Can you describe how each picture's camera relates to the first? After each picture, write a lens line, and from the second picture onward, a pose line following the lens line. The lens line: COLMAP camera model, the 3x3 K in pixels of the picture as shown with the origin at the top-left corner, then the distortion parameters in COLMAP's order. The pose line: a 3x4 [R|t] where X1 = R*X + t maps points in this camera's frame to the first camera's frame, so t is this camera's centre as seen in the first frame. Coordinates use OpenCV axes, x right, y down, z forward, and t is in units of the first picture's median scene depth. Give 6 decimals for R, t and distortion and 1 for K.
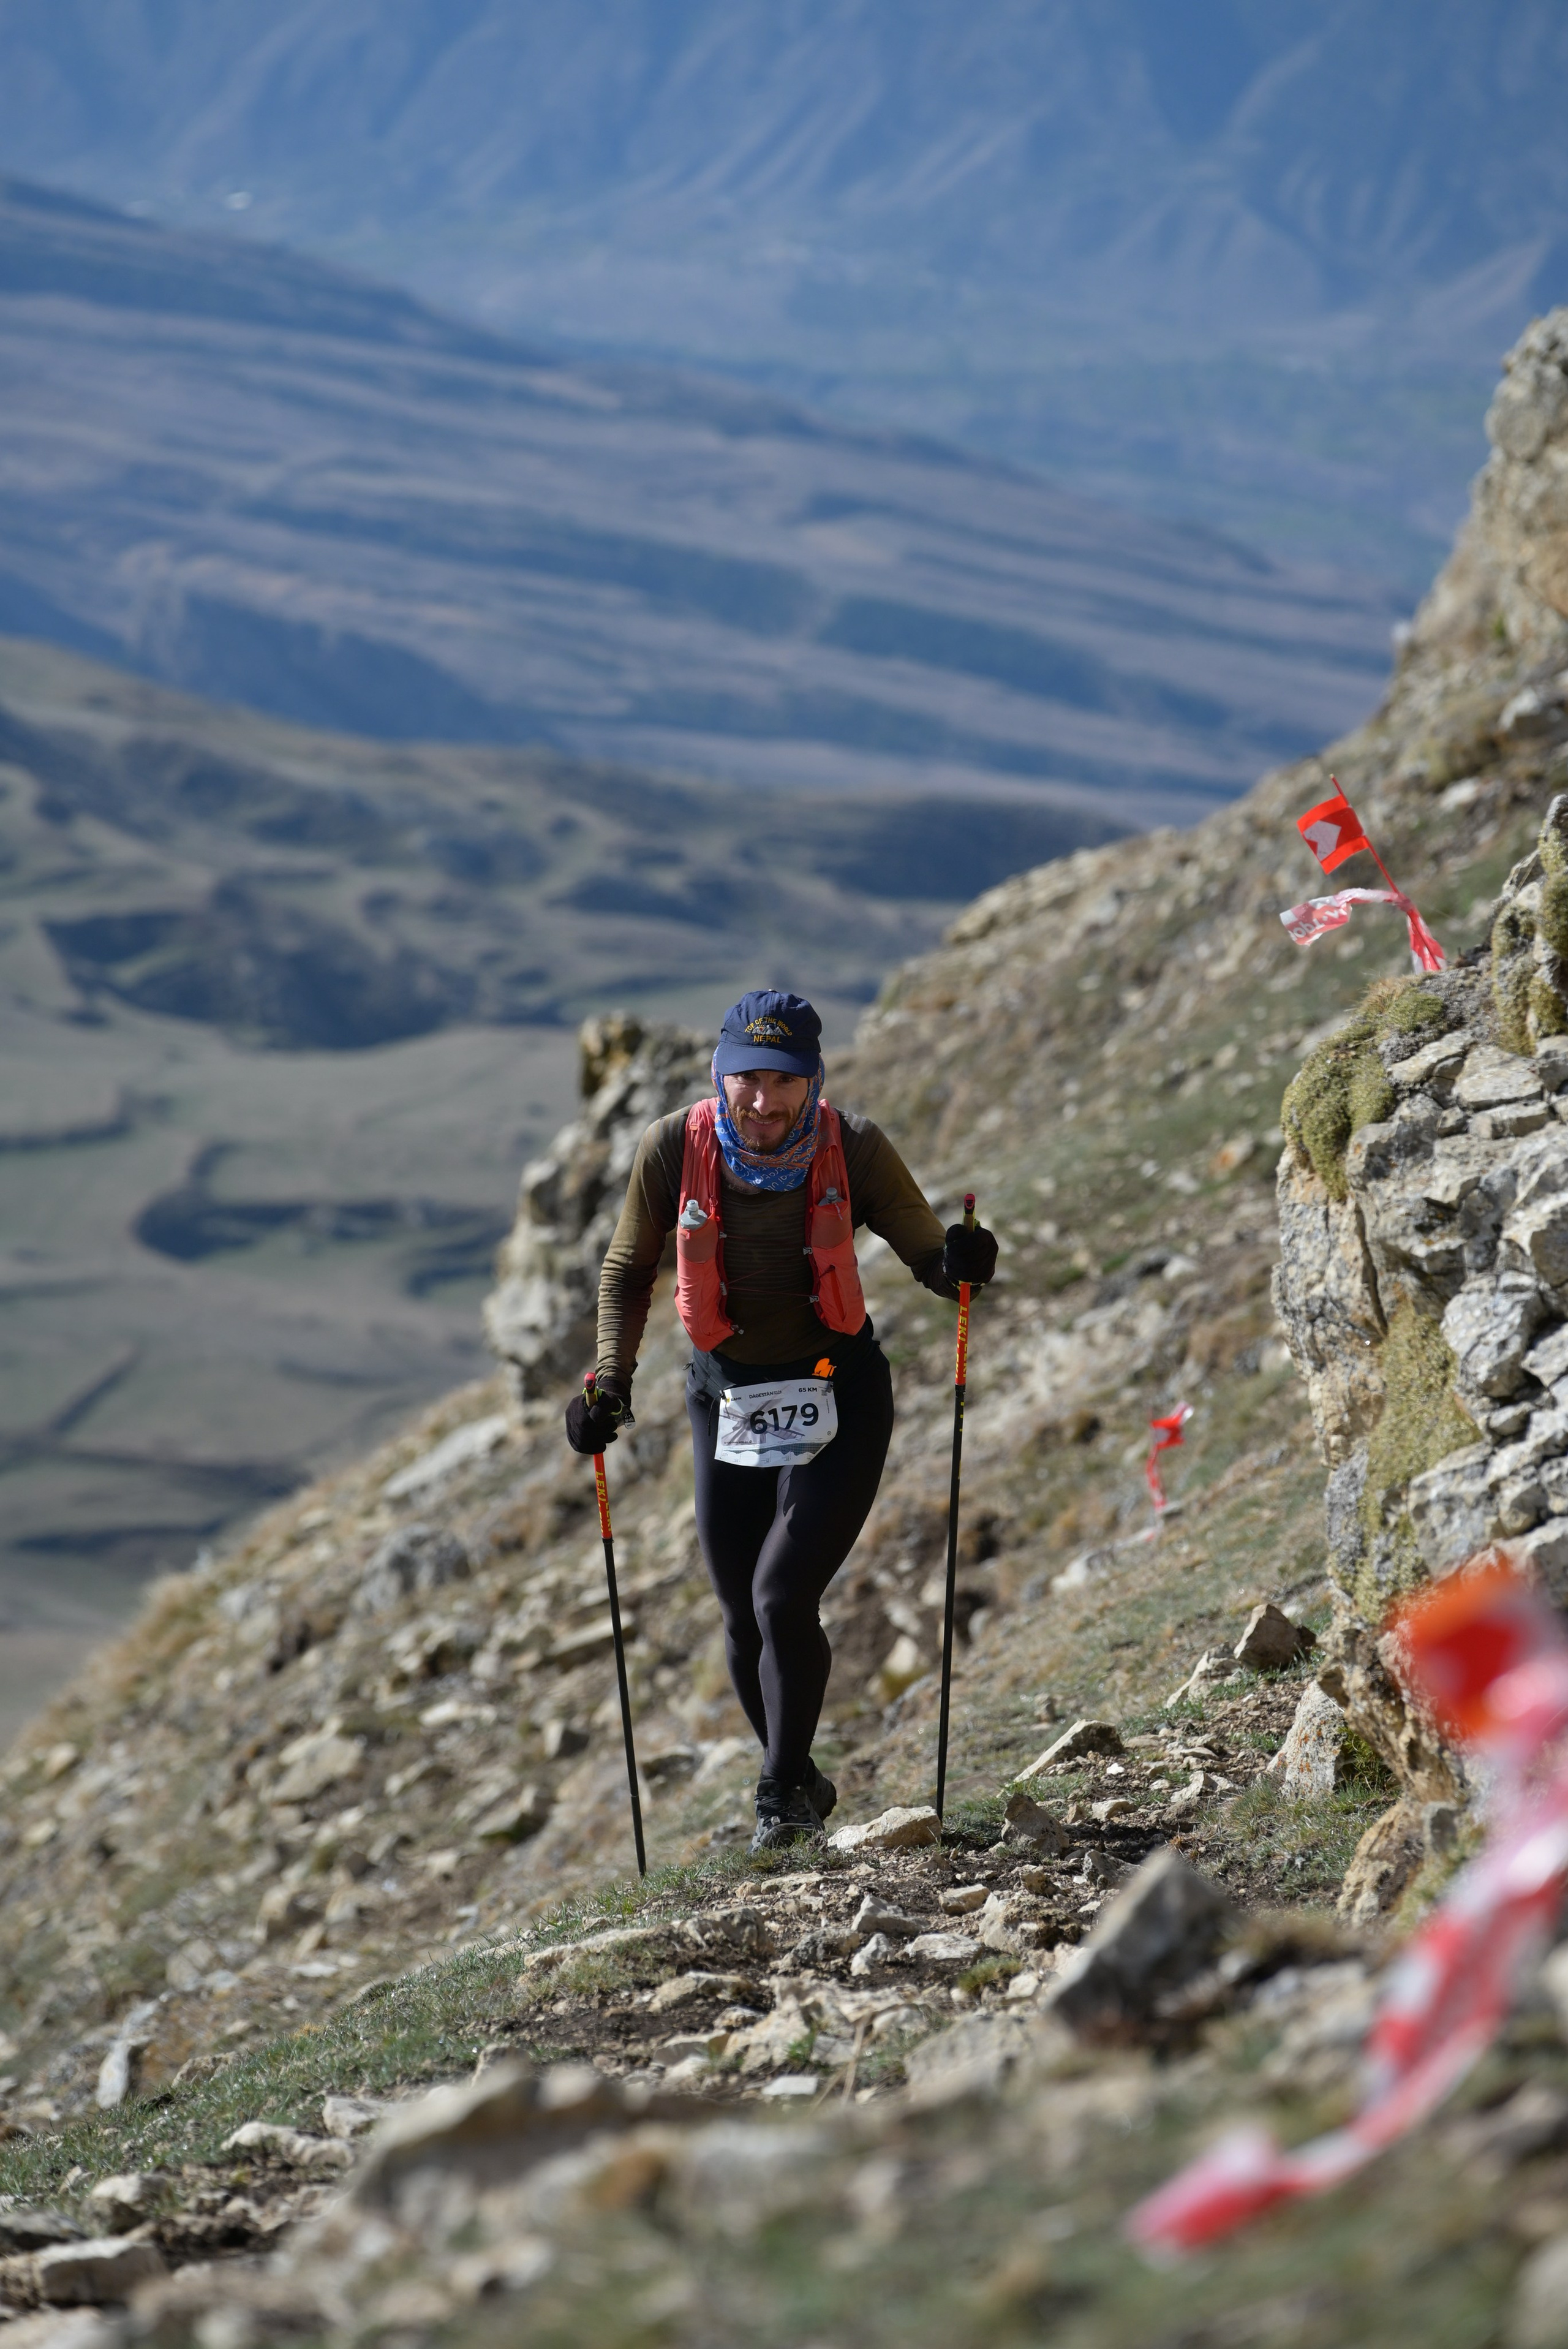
lens RADIAL K [[9981.7, 0, 783.1], [0, 9981.7, 1176.8], [0, 0, 1]] dist [-0.151794, 2.521593]
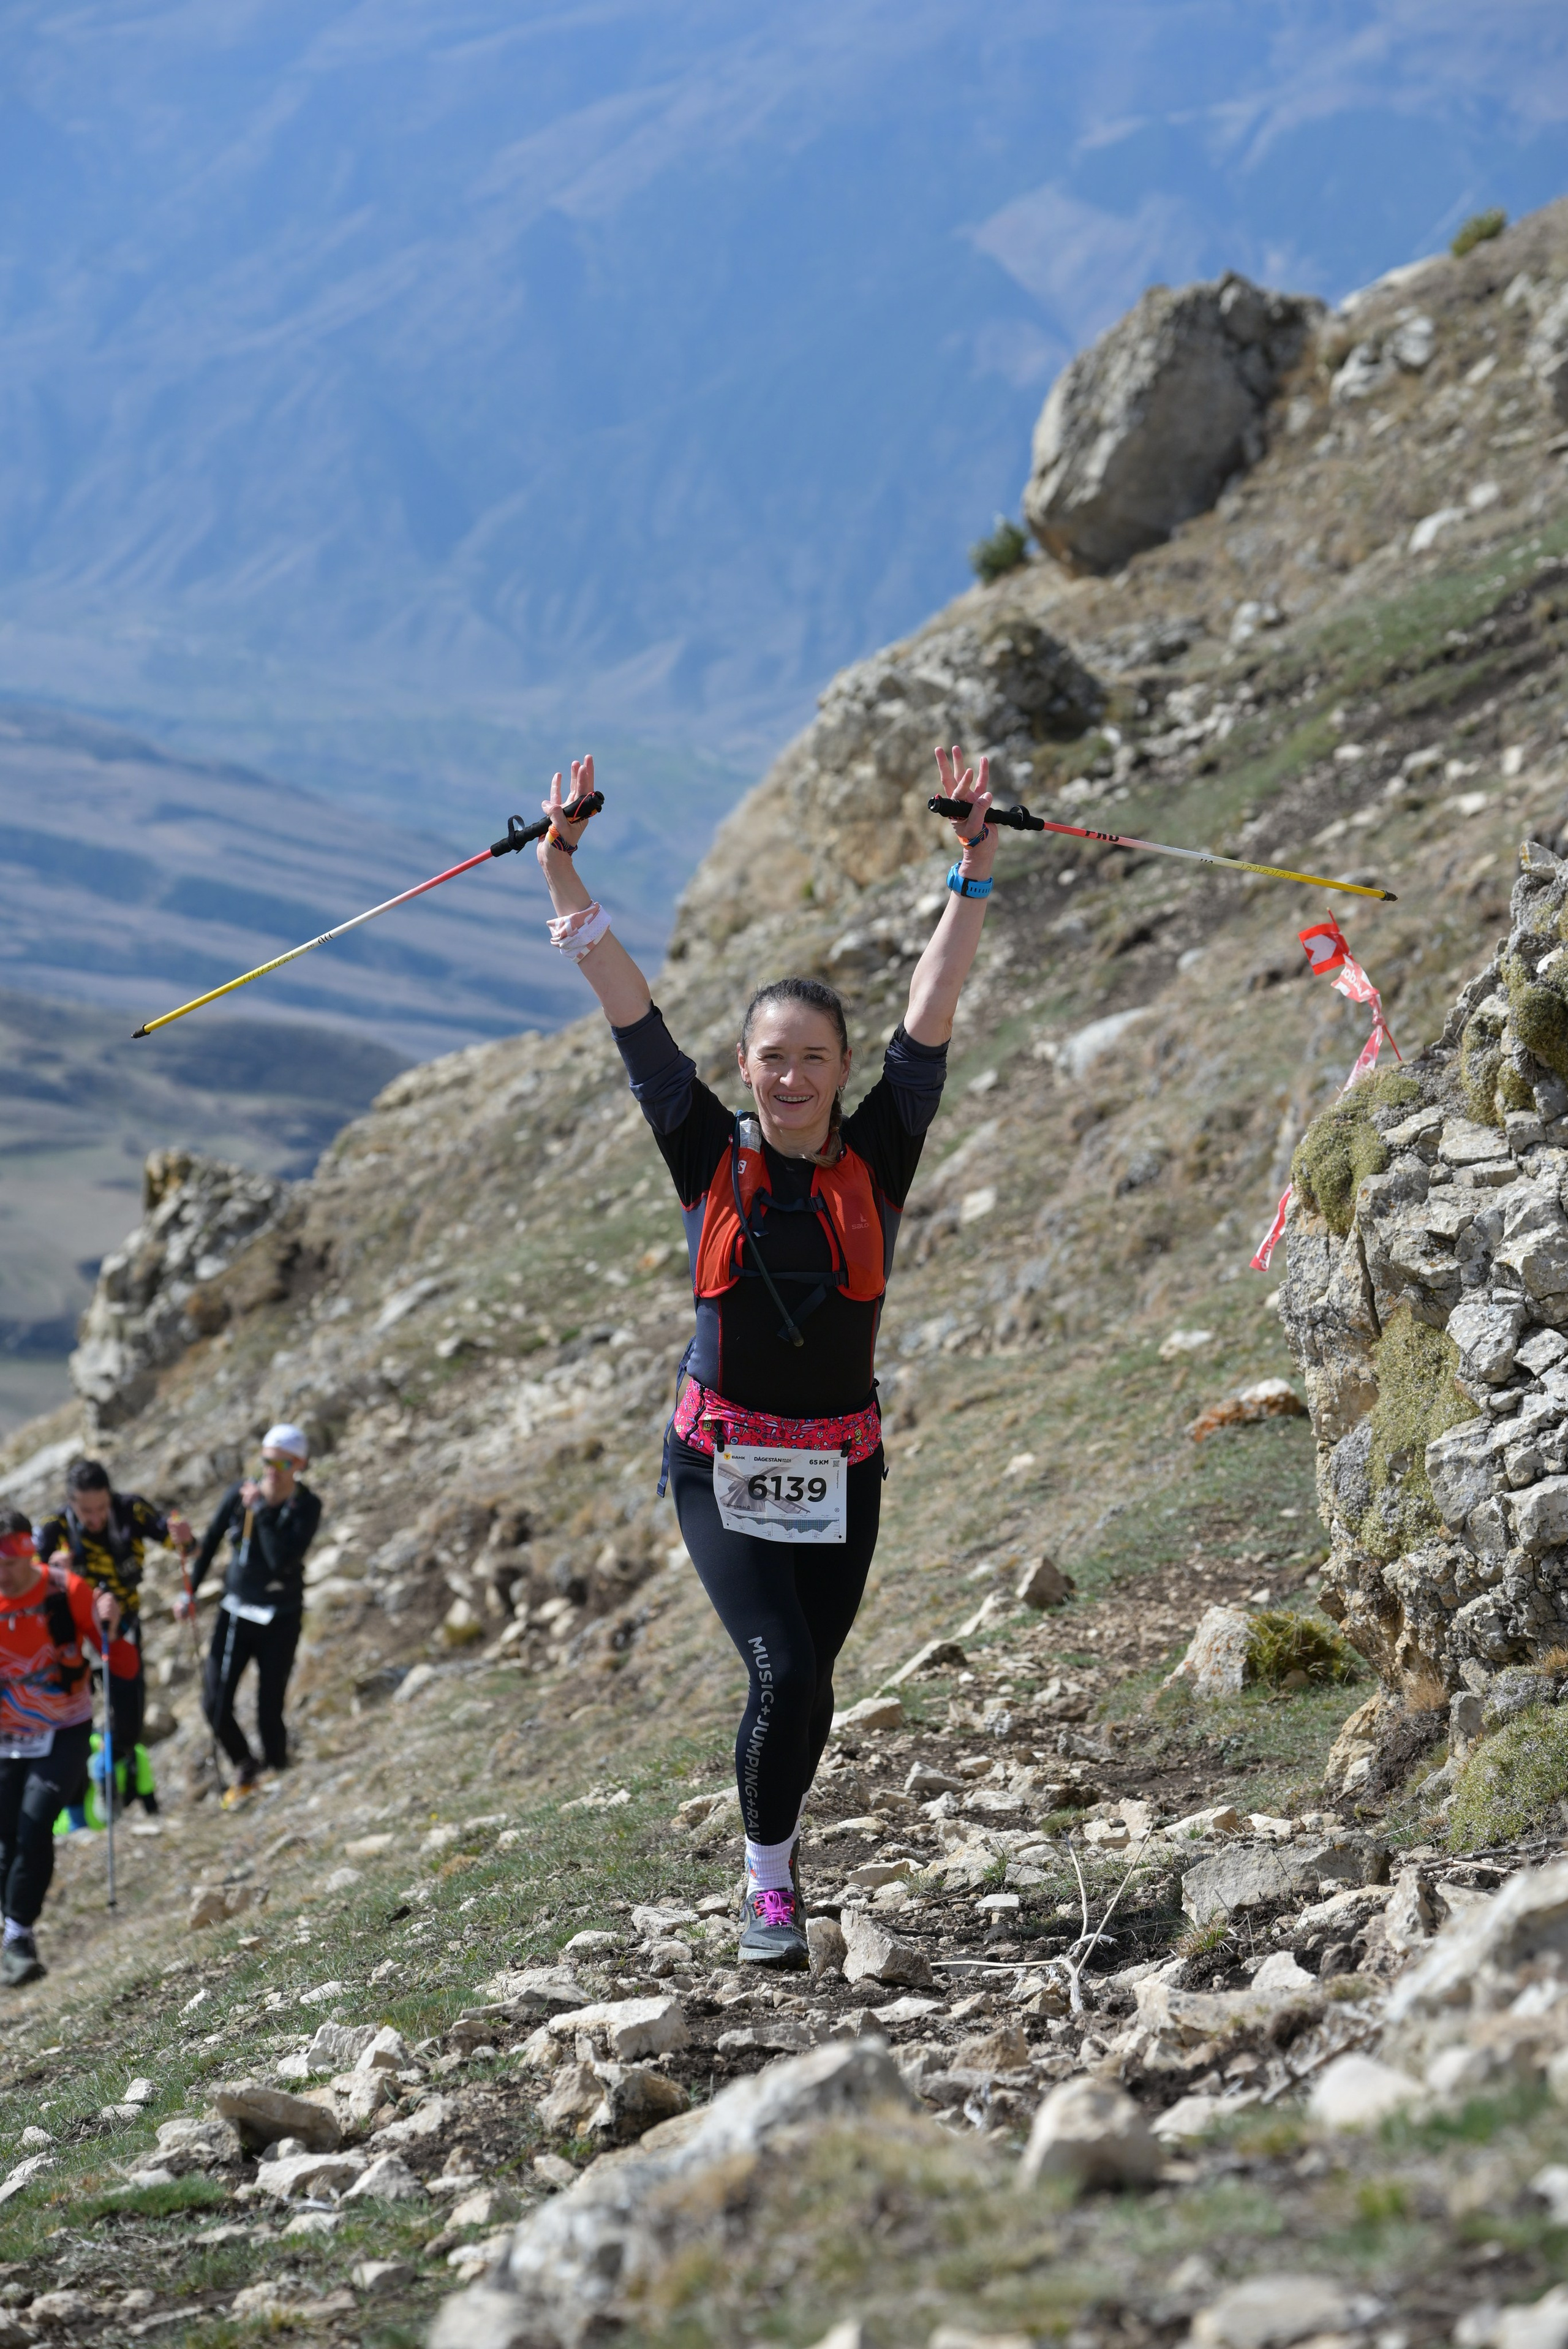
lens RADIAL K [[7007.1, 0, 789.0], [0, 7007.1, 1173.0], [0, 0, 1]] dist [0.103875, -1.752100]
pose [[0.994243, 0.026242, 0.103883, -0.108304], [-0.024290, 0.999505, -0.020015, 0.014147], [-0.104357, 0.017376, 0.994388, 0.089728]]
